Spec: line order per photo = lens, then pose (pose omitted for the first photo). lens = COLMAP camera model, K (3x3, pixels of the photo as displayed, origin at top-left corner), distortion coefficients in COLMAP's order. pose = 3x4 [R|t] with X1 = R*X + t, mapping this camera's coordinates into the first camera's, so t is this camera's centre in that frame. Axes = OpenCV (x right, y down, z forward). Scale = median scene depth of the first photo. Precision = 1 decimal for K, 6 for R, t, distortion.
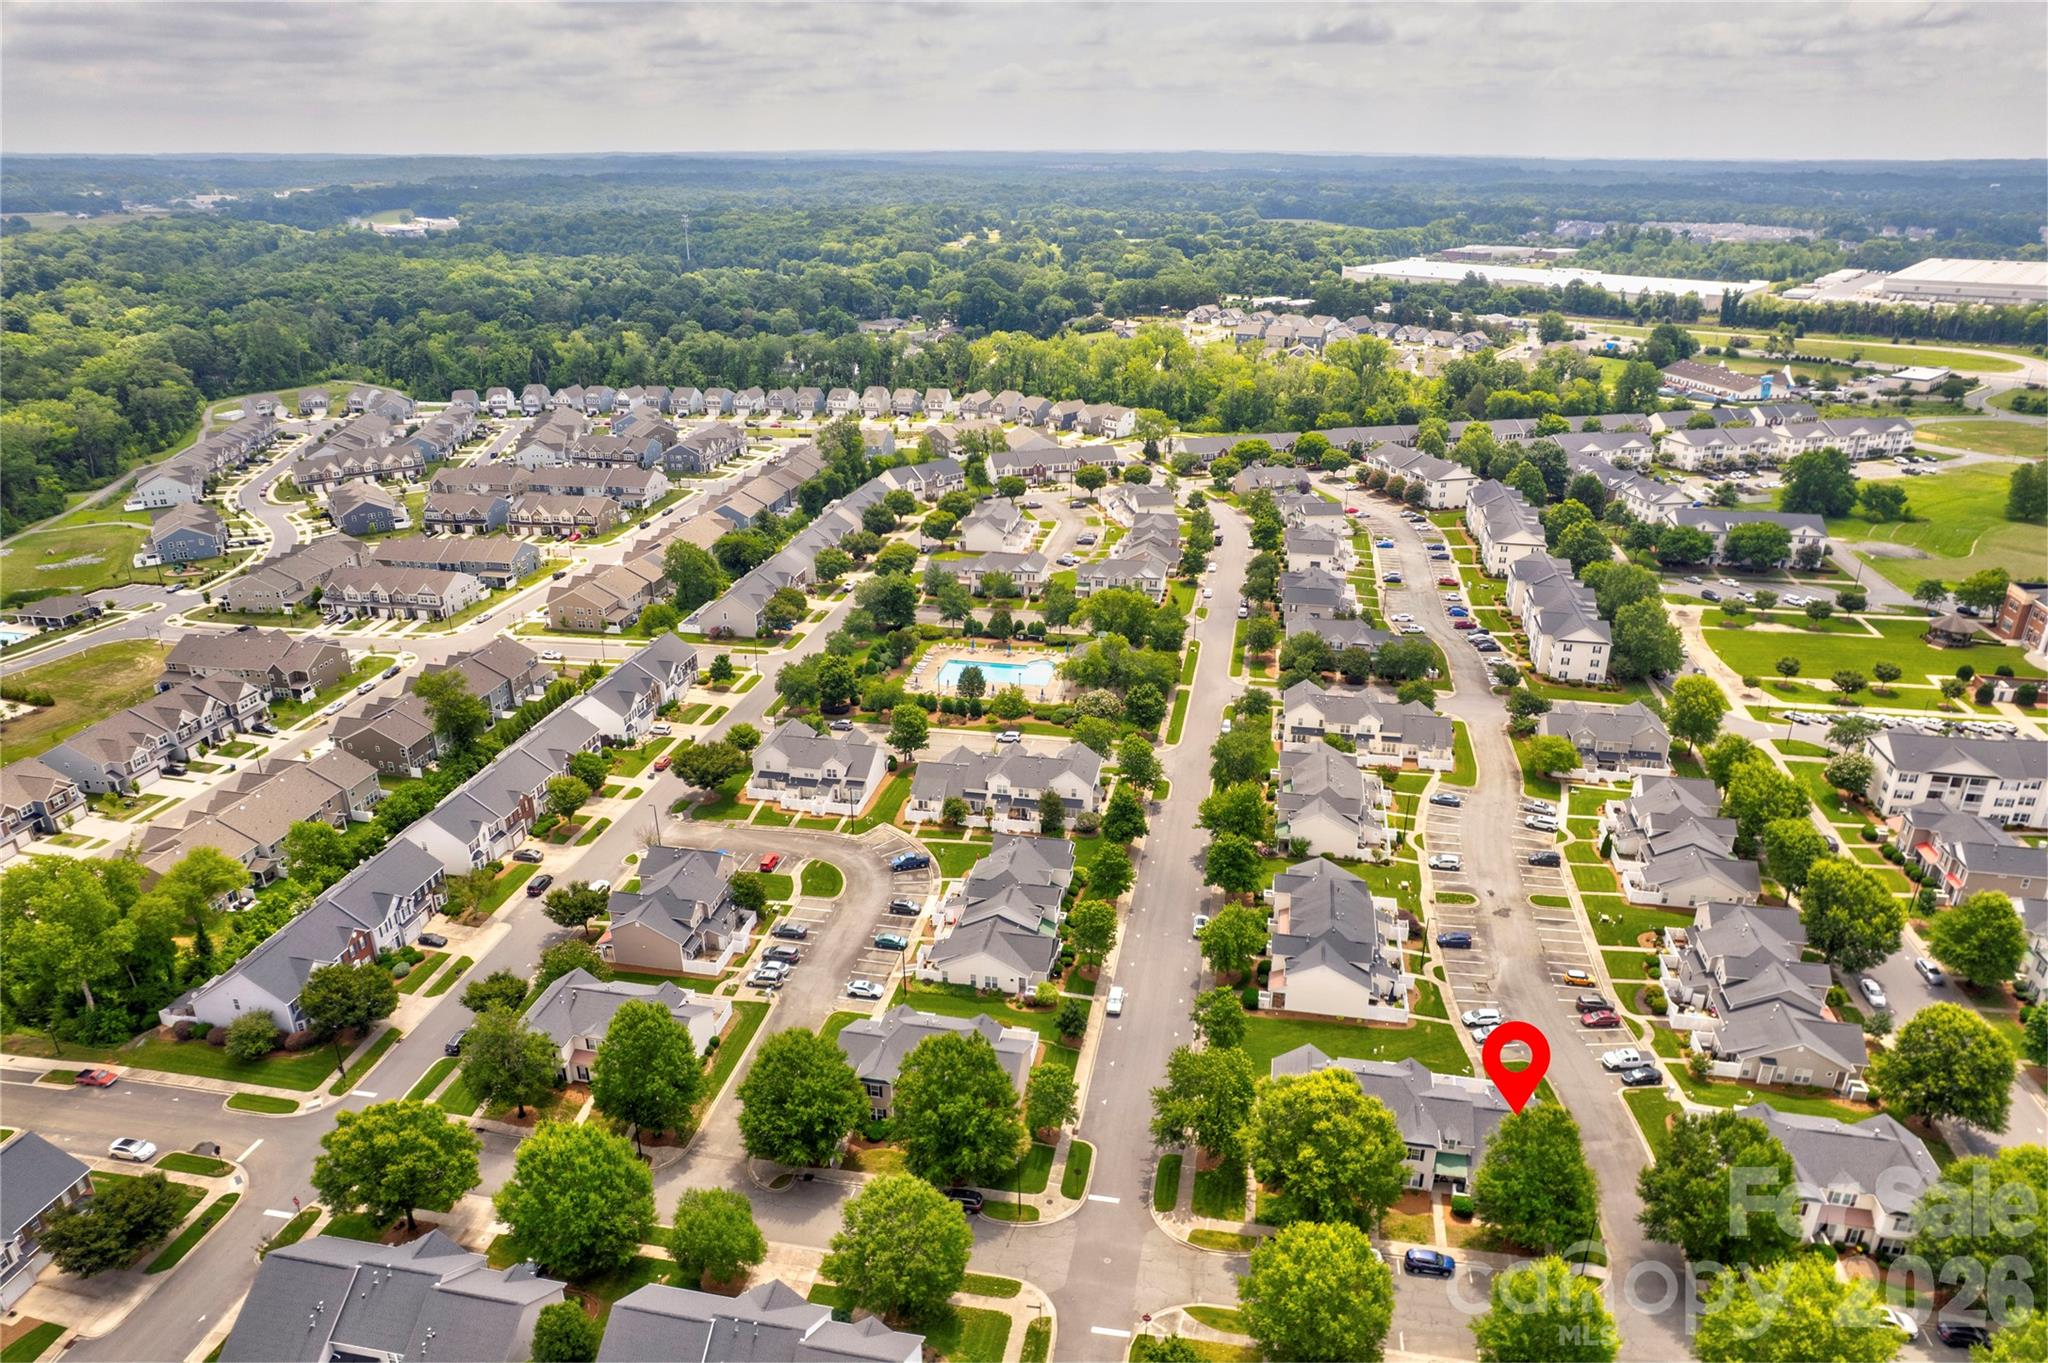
lens RADIAL K [[1309.3, 0, 1034.2], [0, 1309.3, 684.2], [0, 0, 1]] dist [-0.099522, 0.091943]
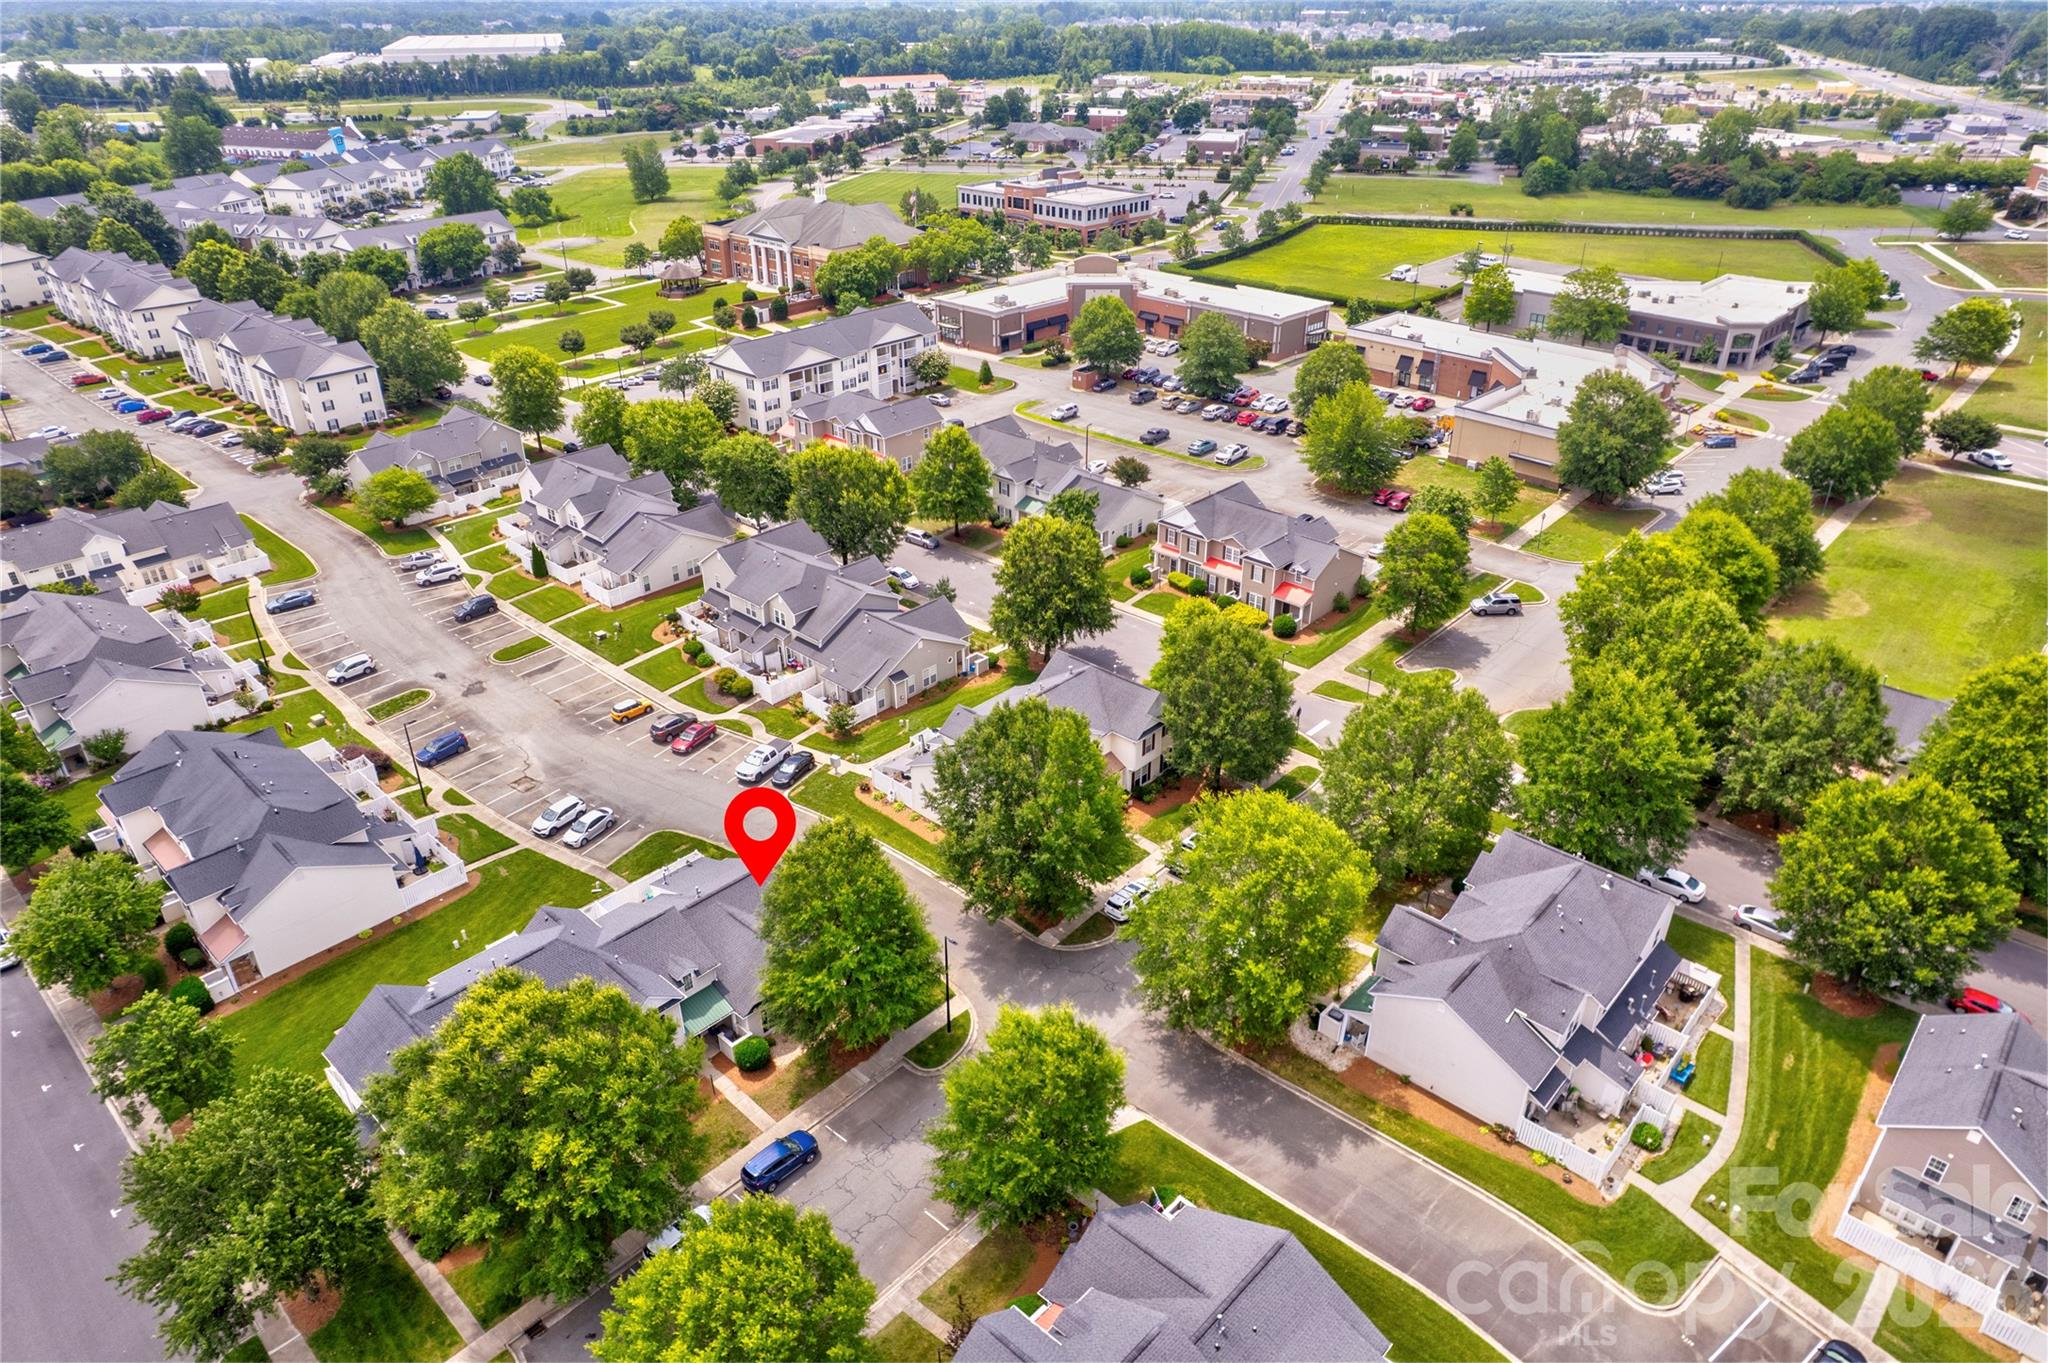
lens RADIAL K [[1309.3, 0, 1034.2], [0, 1309.3, 684.2], [0, 0, 1]] dist [-0.099522, 0.091943]
pose [[0.522228, -0.412183, 0.746581, 0.008322], [0.324118, 0.905679, 0.273301, 0.081580], [-0.788813, 0.099255, 0.606566, 0.341873]]
